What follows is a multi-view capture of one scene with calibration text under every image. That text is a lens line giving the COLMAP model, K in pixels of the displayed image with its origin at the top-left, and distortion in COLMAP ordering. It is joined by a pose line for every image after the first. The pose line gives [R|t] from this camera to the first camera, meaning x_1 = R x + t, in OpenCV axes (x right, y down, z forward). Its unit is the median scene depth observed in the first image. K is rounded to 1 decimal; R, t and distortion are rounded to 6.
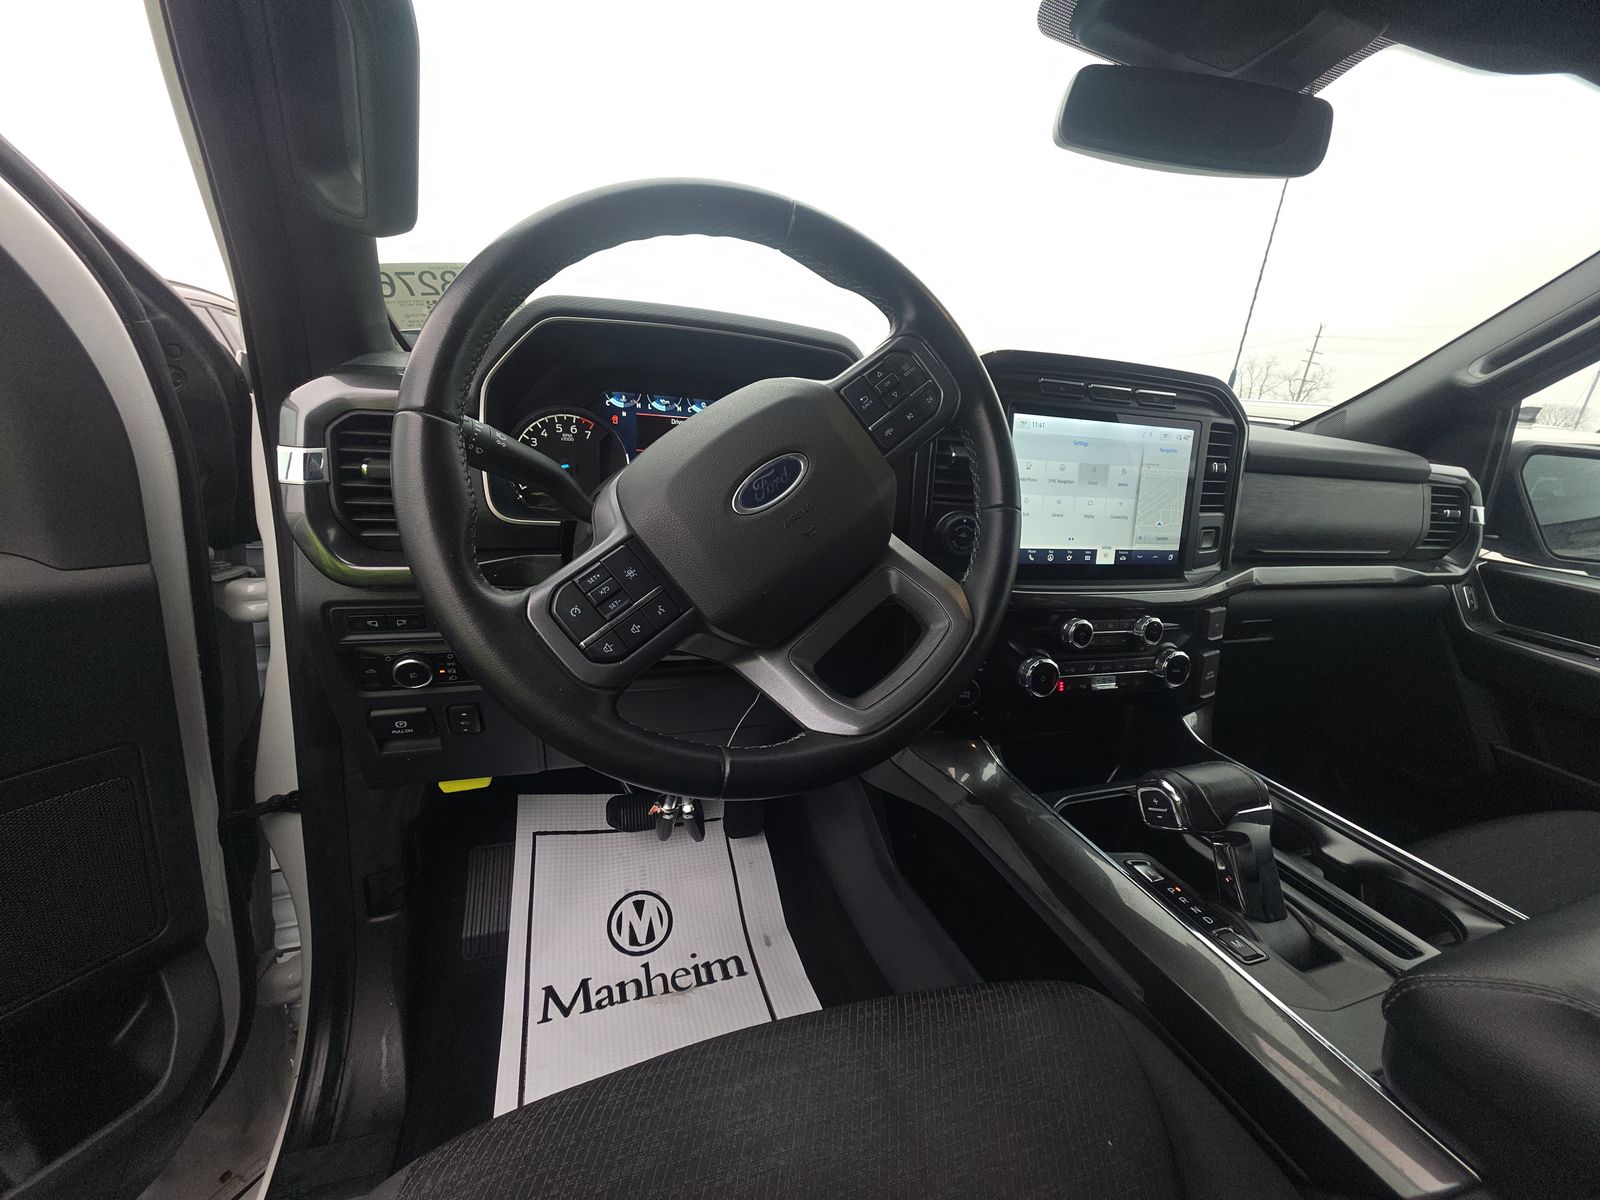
lens RADIAL K [[635.2, 0, 802.9], [0, 635.2, 595.8], [0, 0, 1]] dist [0.004482, -0.003966]
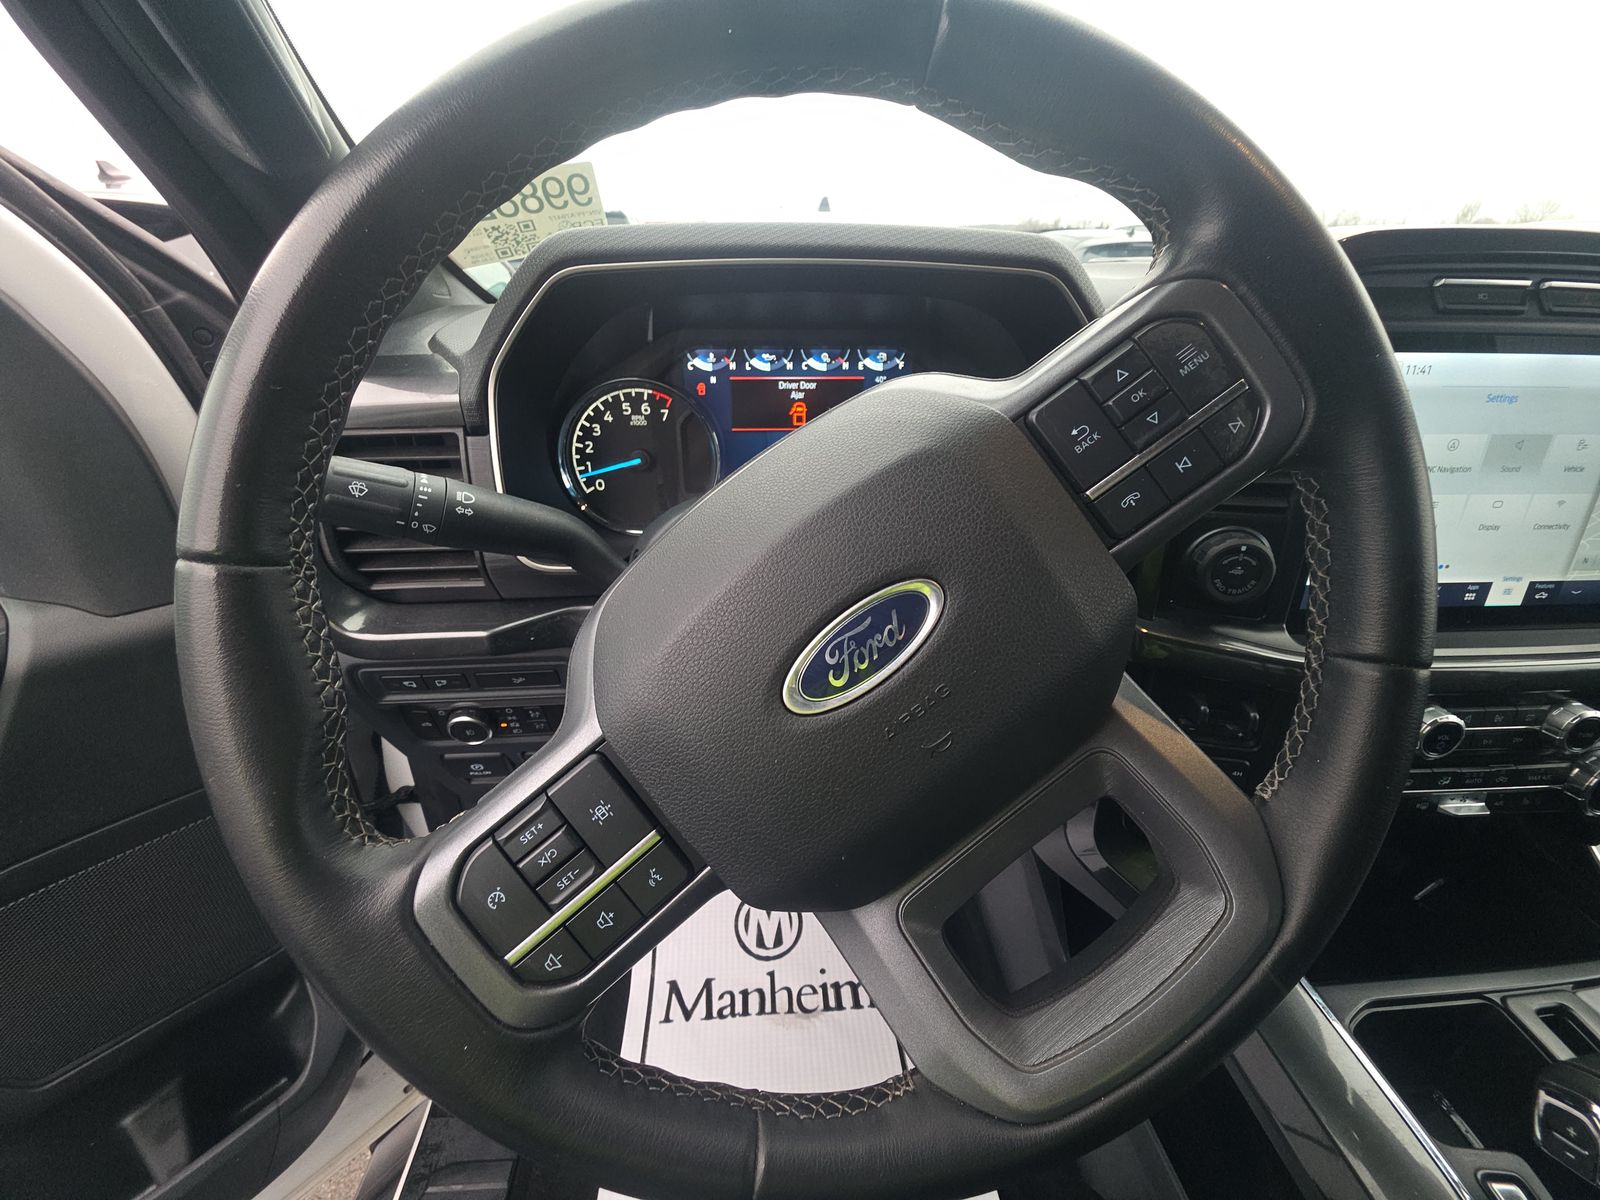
lens RADIAL K [[635.2, 0, 803.2], [0, 635.2, 593.5], [0, 0, 1]] dist [0.004482, -0.003966]
pose [[0.960804, 0.058795, -0.270923, 0.020371], [-0.006881, 0.982008, 0.188712, -0.173348], [0.277144, -0.179451, 0.943922, 0.292283]]
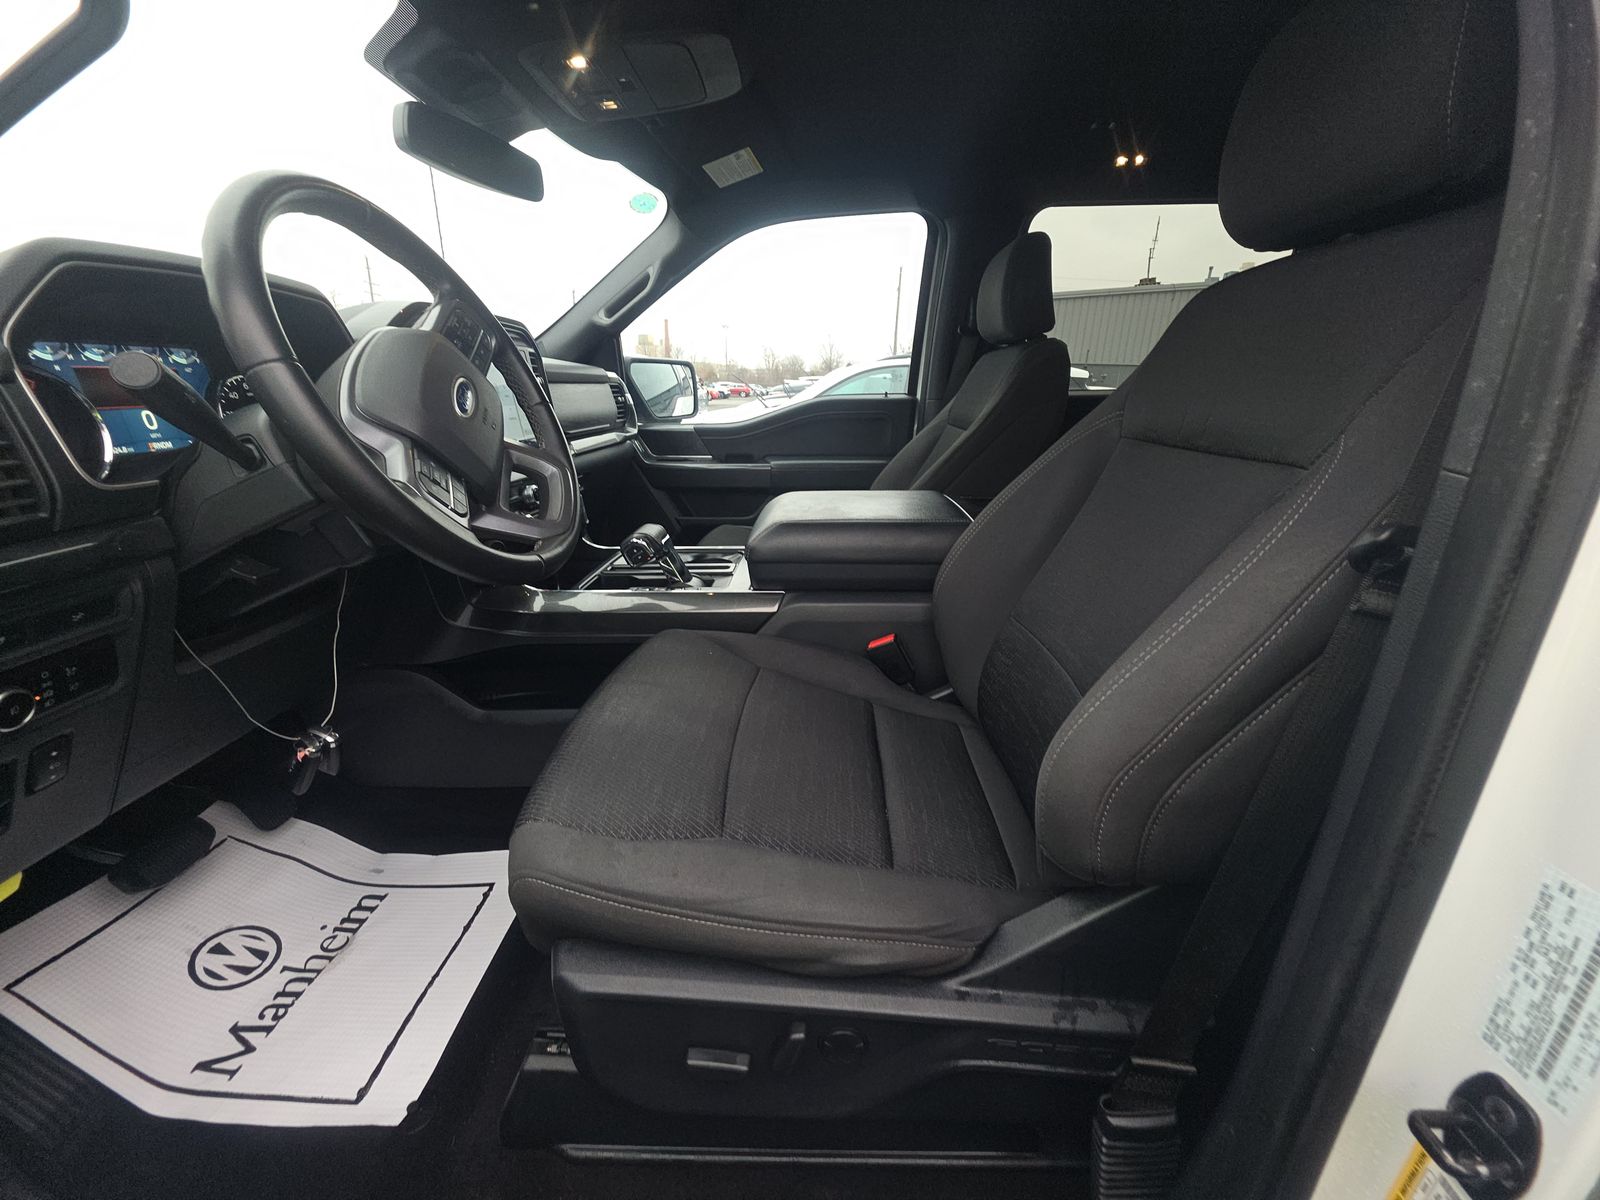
lens RADIAL K [[635.2, 0, 804.6], [0, 635.2, 593.6], [0, 0, 1]] dist [0.004482, -0.003966]
pose [[0.360641, -0.364905, 0.858360, -0.709341], [0.283375, 0.919656, 0.271903, 0.044001], [-0.888615, 0.145179, 0.435071, -0.208049]]
